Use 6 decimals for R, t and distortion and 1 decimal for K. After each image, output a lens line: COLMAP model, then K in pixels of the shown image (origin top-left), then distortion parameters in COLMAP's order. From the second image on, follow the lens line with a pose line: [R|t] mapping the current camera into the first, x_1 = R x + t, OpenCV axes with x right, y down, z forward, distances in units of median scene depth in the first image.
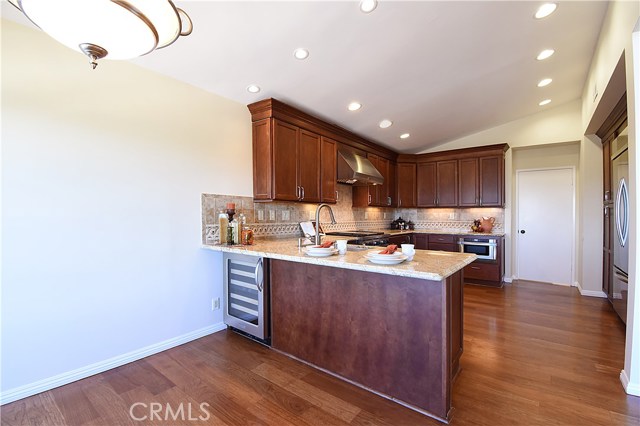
lens RADIAL K [[285.1, 0, 320.4], [0, 285.1, 219.0], [0, 0, 1]] dist [0.001735, -0.019112]
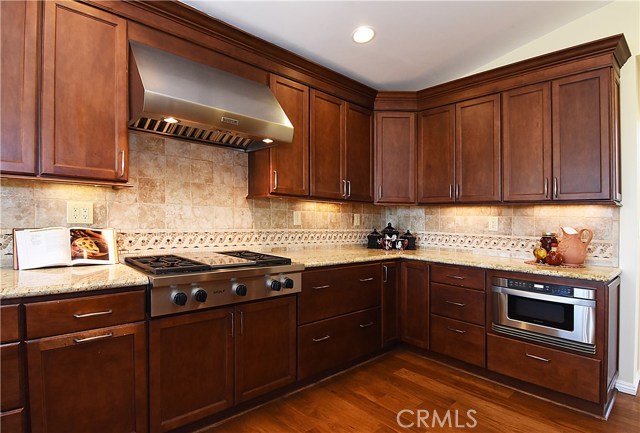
lens RADIAL K [[345.5, 0, 320.0], [0, 345.5, 216.5], [0, 0, 1]] dist [0.000459, -0.025872]
pose [[0.987834, 0.019623, -0.154268, 0.304689], [-0.023324, 0.999481, -0.022217, -0.003866], [0.153752, 0.025545, 0.987779, 0.462867]]
